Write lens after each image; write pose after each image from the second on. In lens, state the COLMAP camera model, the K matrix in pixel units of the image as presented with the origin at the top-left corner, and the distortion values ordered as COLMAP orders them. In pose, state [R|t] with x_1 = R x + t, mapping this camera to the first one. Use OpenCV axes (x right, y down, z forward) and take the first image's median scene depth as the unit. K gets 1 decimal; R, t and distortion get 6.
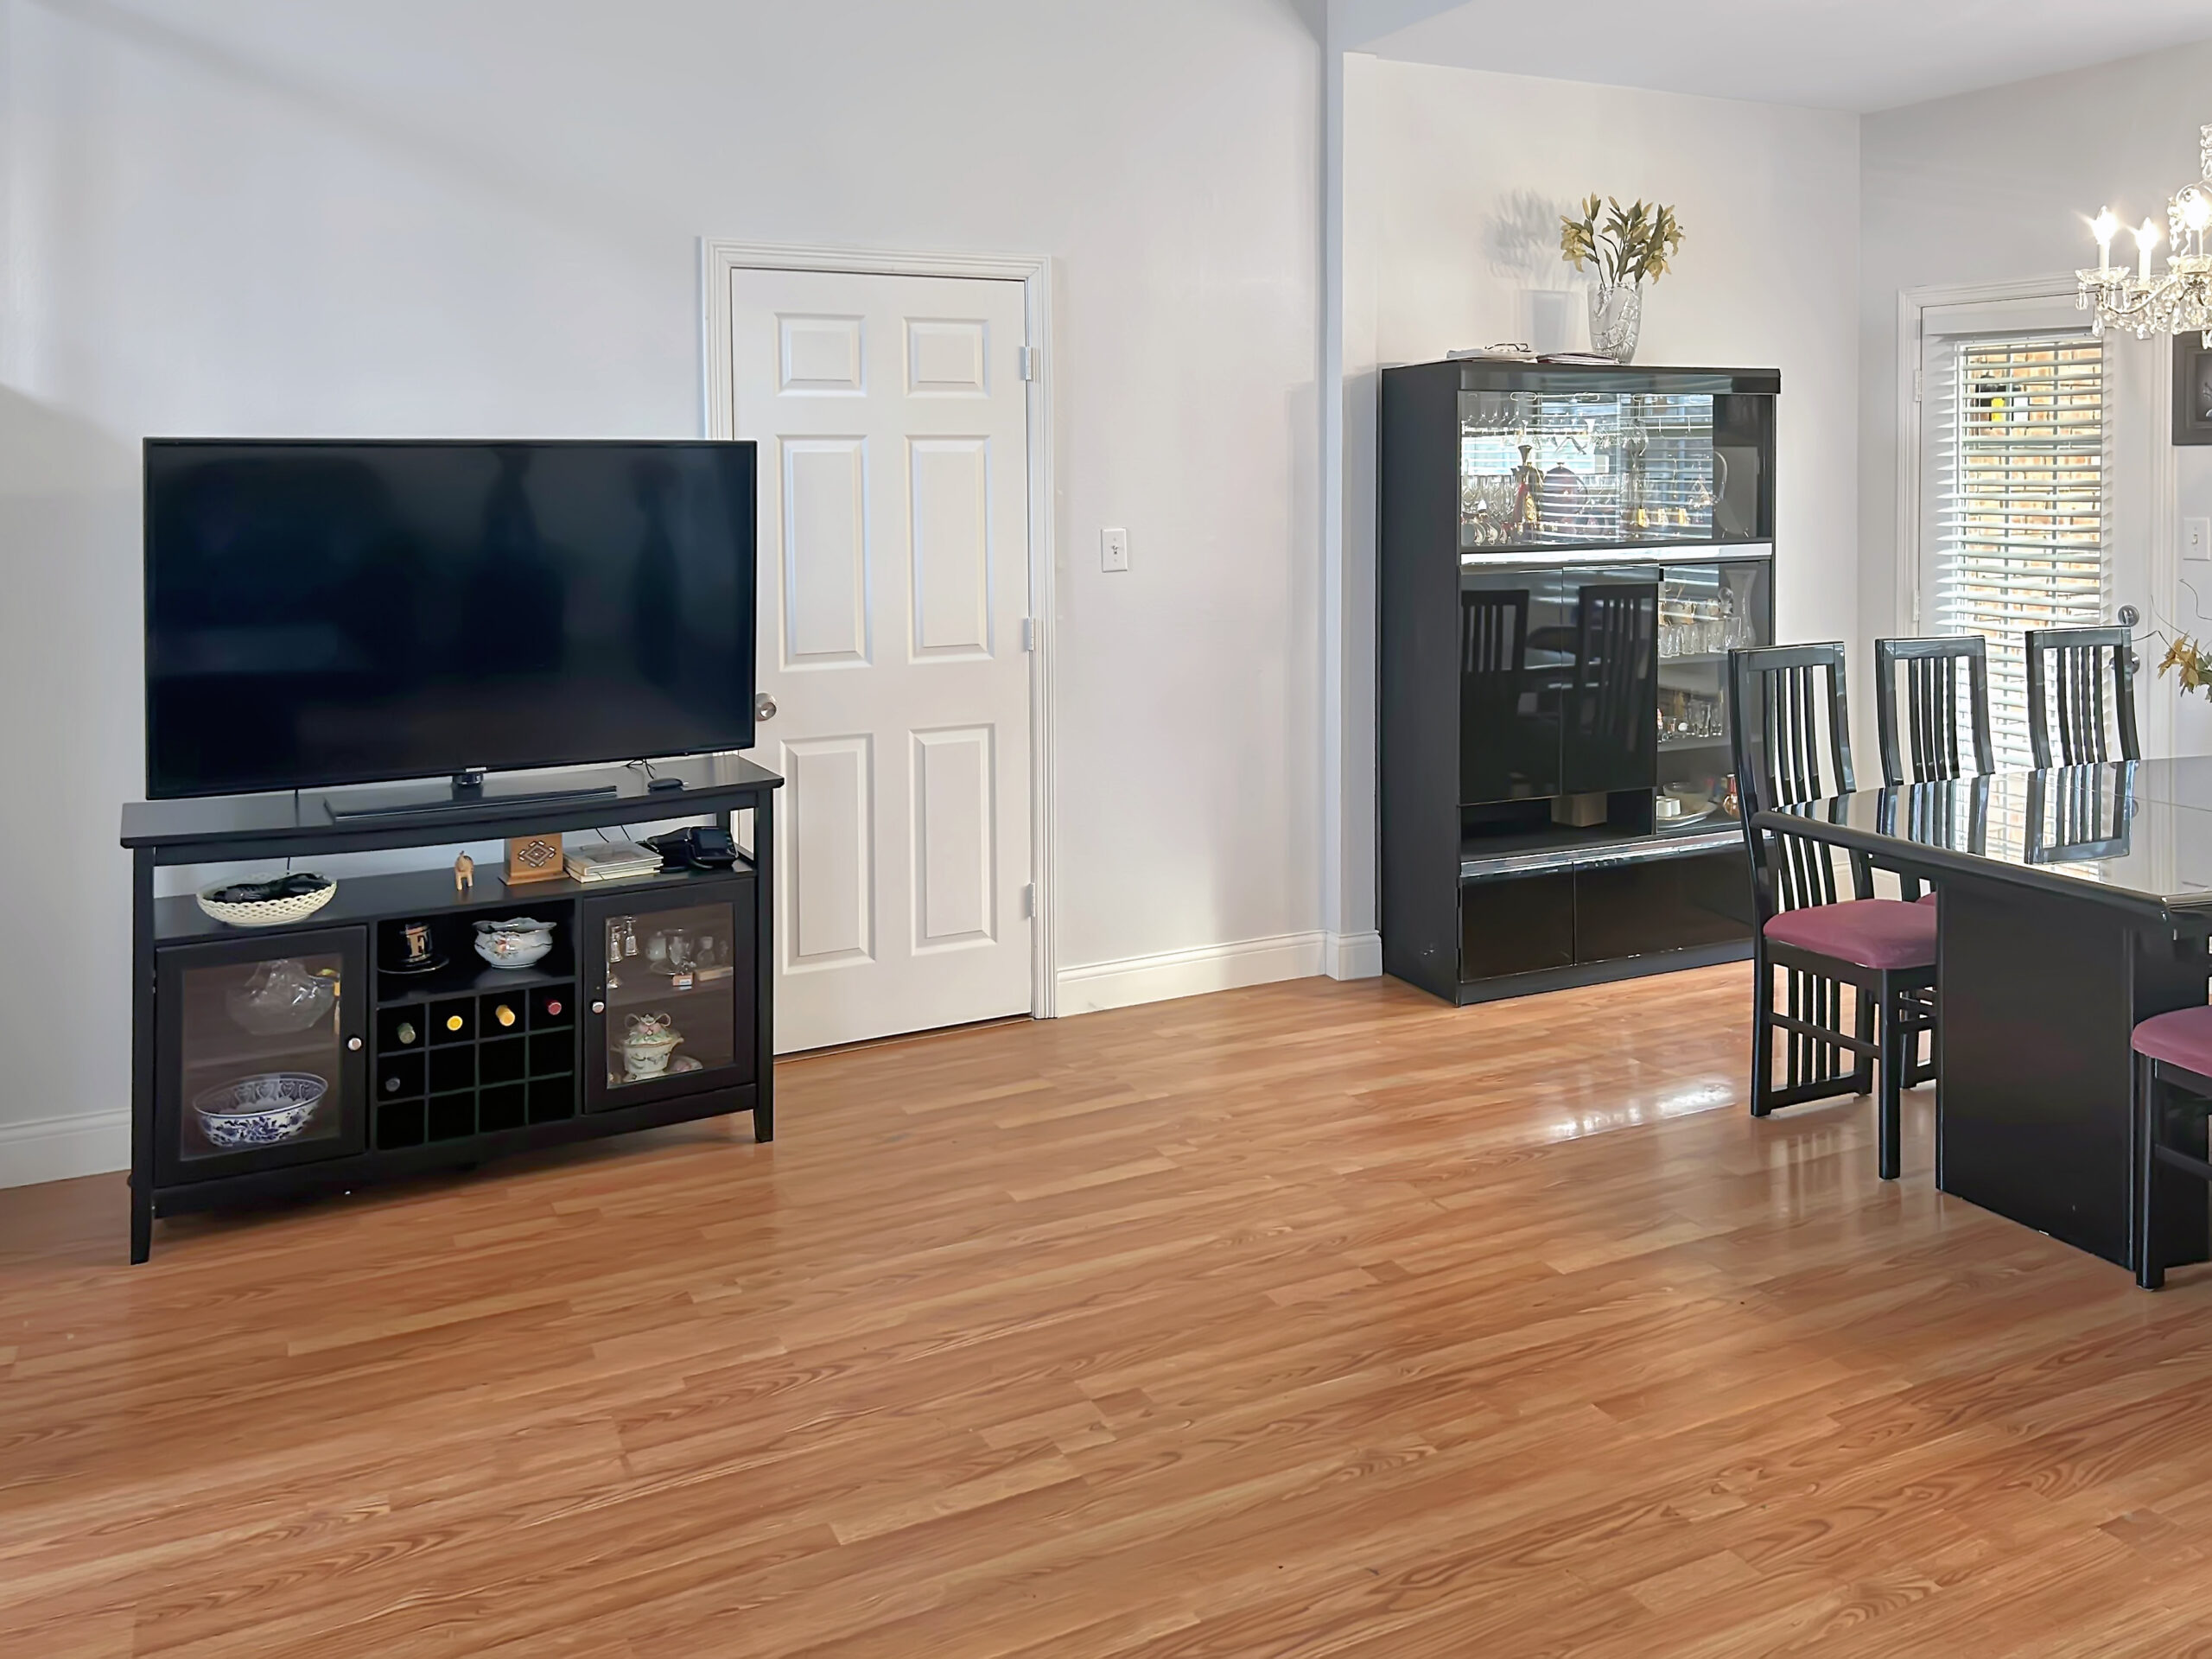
lens RADIAL K [[1758.6, 0, 1119.3], [0, 1758.6, 503.7], [0, 0, 1]] dist [0.044259, -0.037566]
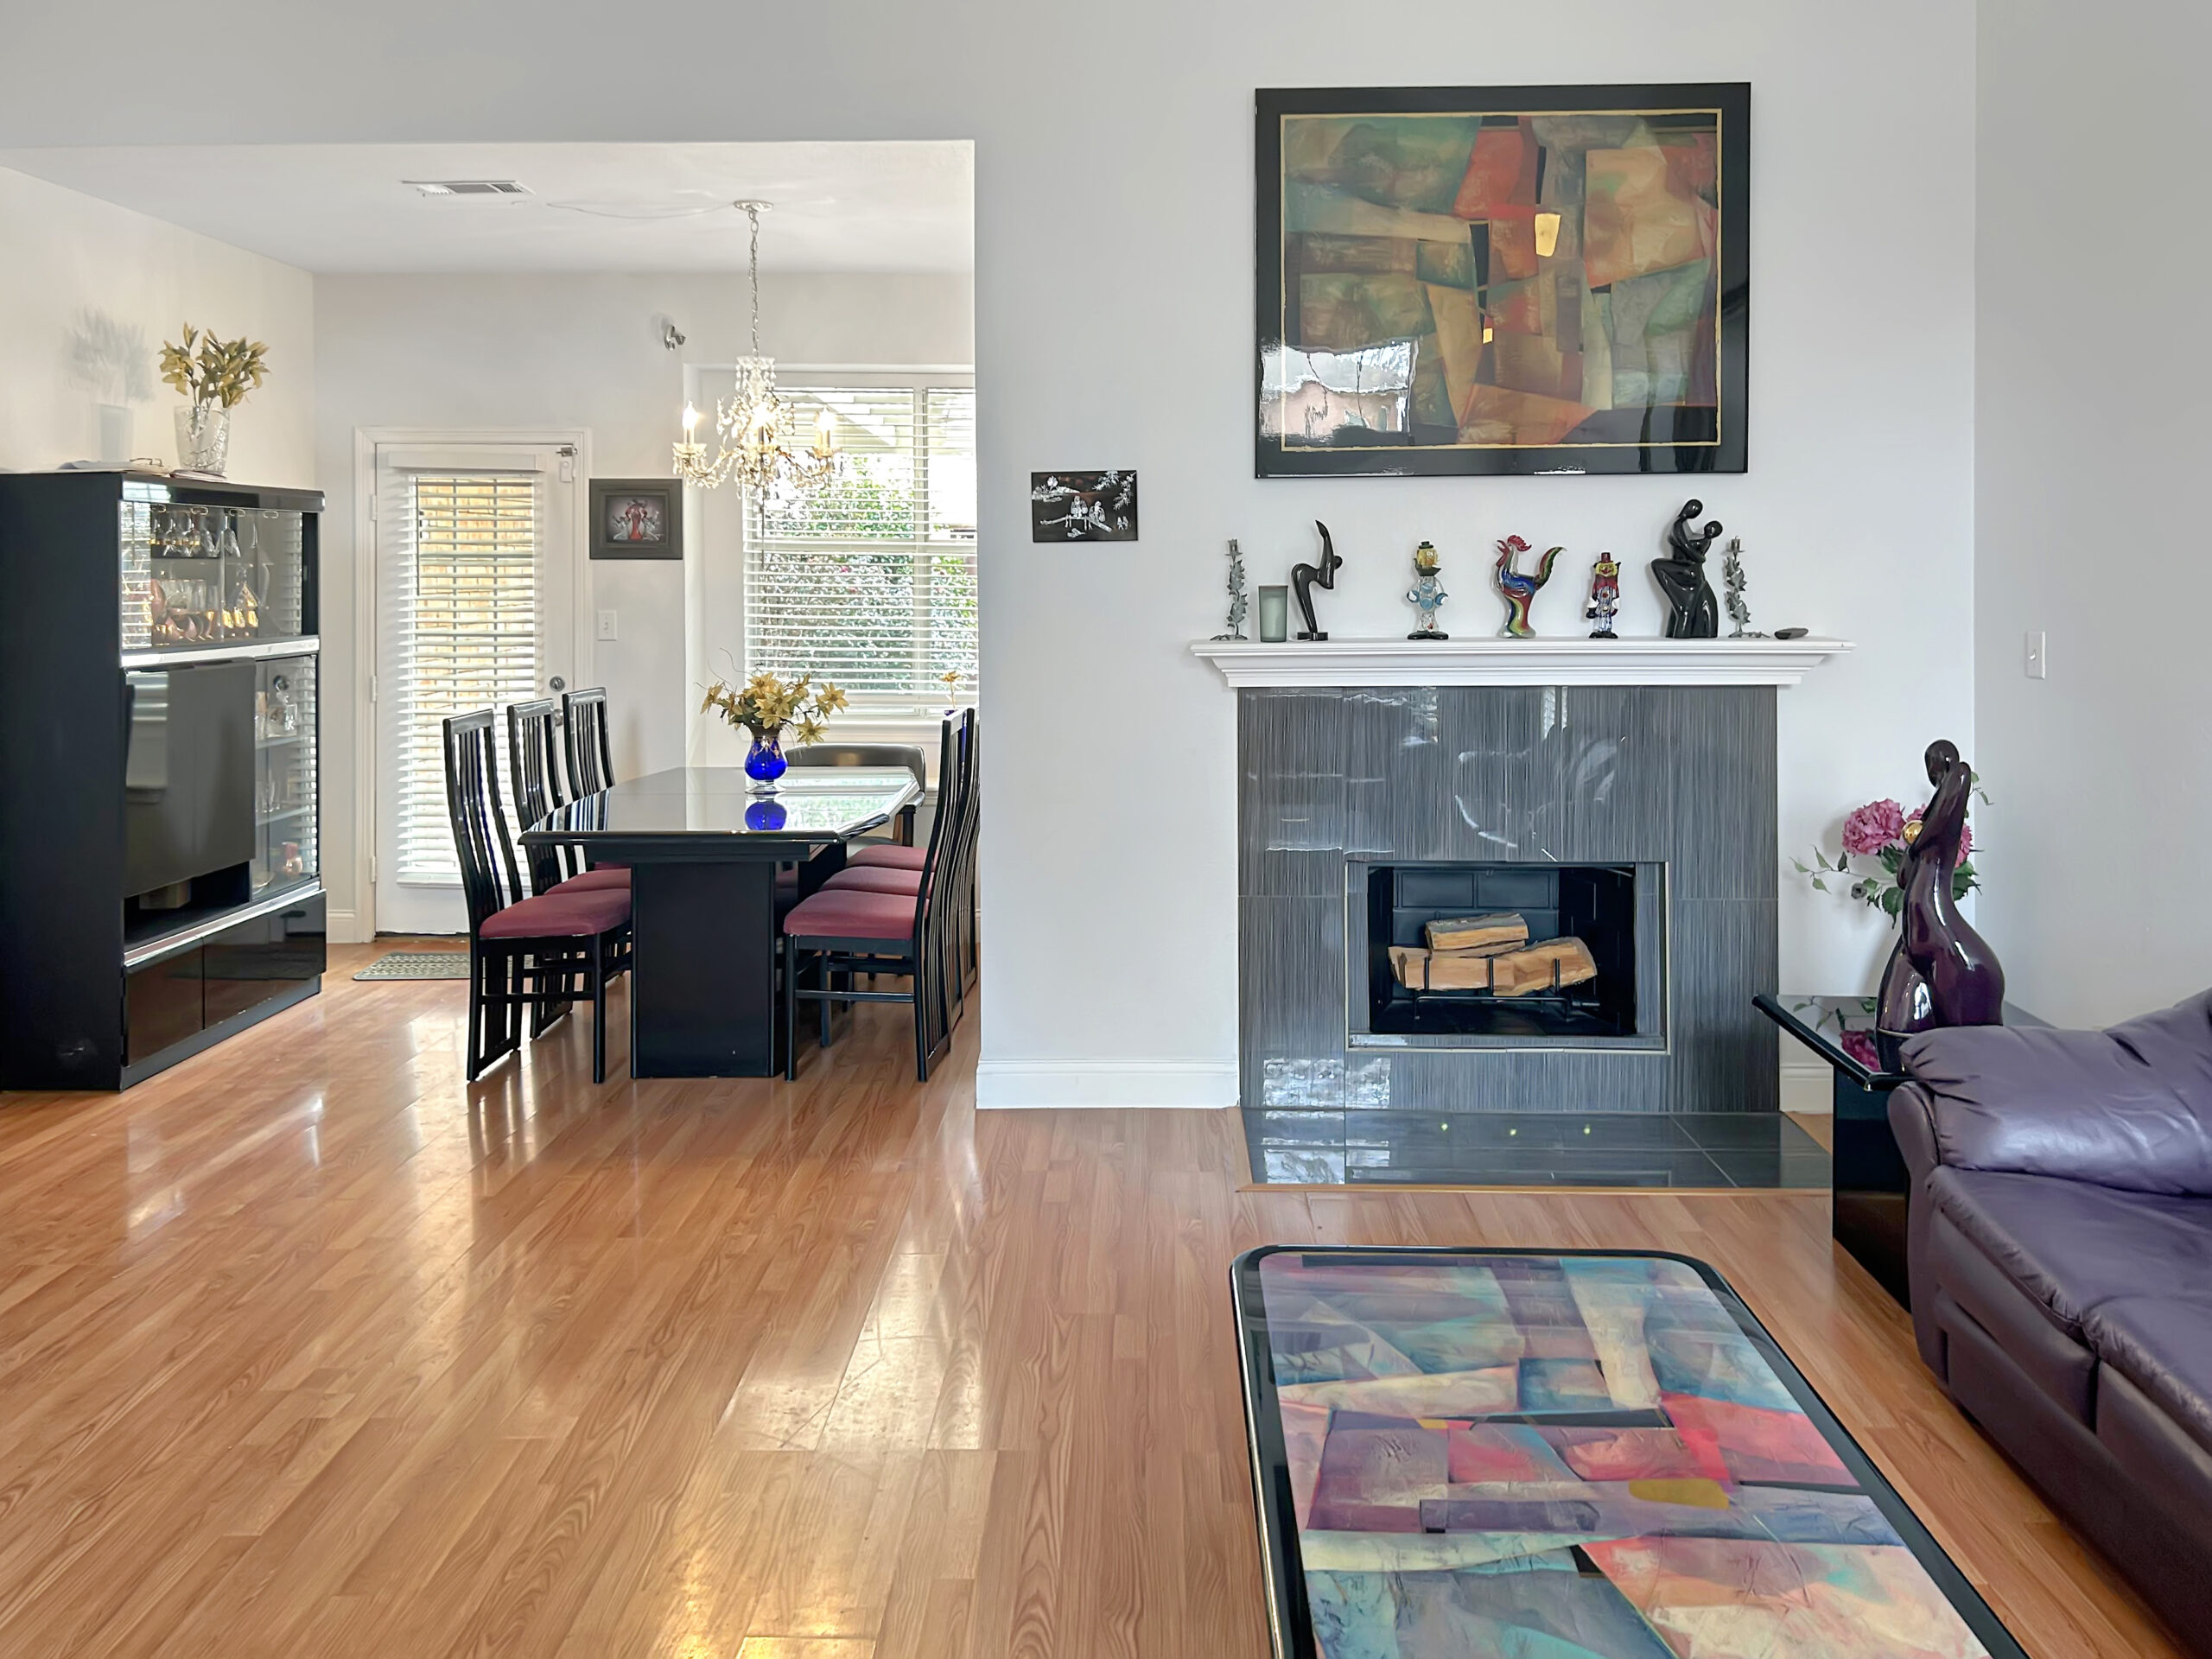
lens RADIAL K [[1699.4, 0, 1105.8], [0, 1699.4, 609.9], [0, 0, 1]] dist [0.053732, -0.062756]
pose [[0.472176, -0.020967, 0.881255, -0.462350], [0.020638, 0.999706, 0.012728, -0.001228], [-0.881263, 0.012178, 0.472470, 0.004660]]
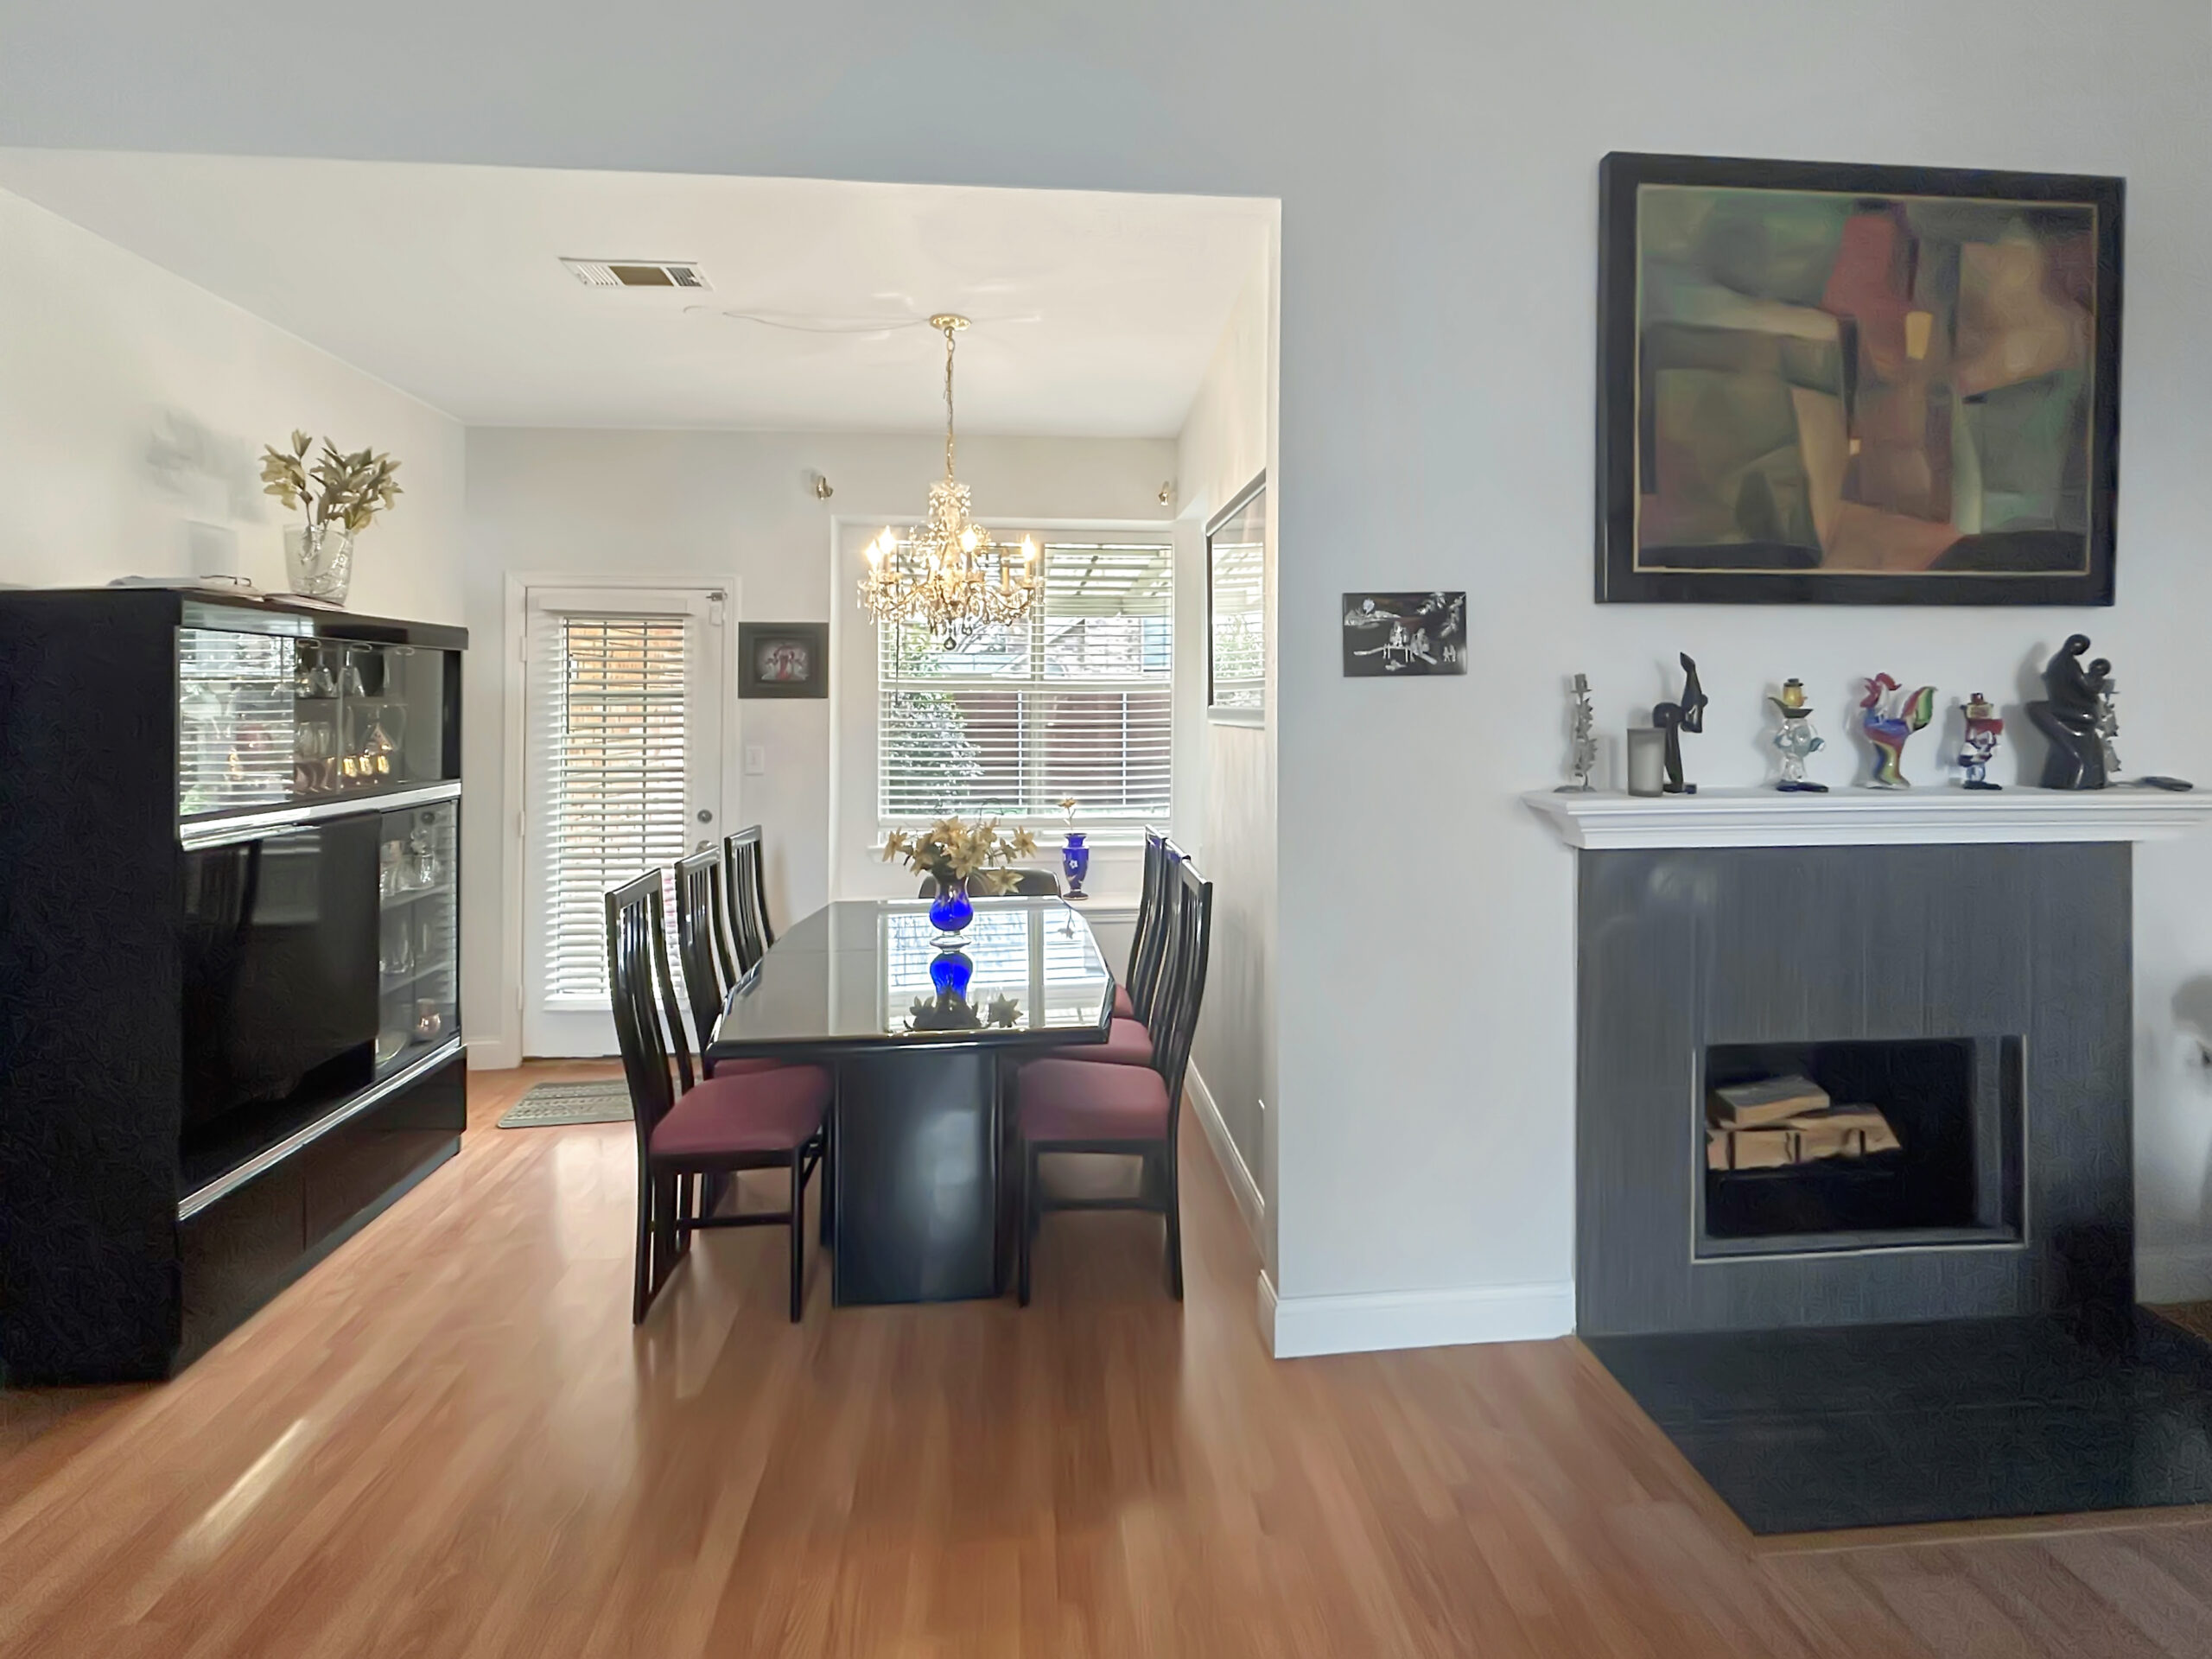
lens RADIAL K [[1011.9, 0, 1107.6], [0, 1011.9, 711.3], [0, 0, 1]] dist [0.000026, 0.001287]
pose [[0.366846, -0.004749, 0.930269, -0.092929], [0.021422, 0.999765, -0.003343, -0.014186], [-0.930035, 0.021154, 0.366862, 0.459366]]
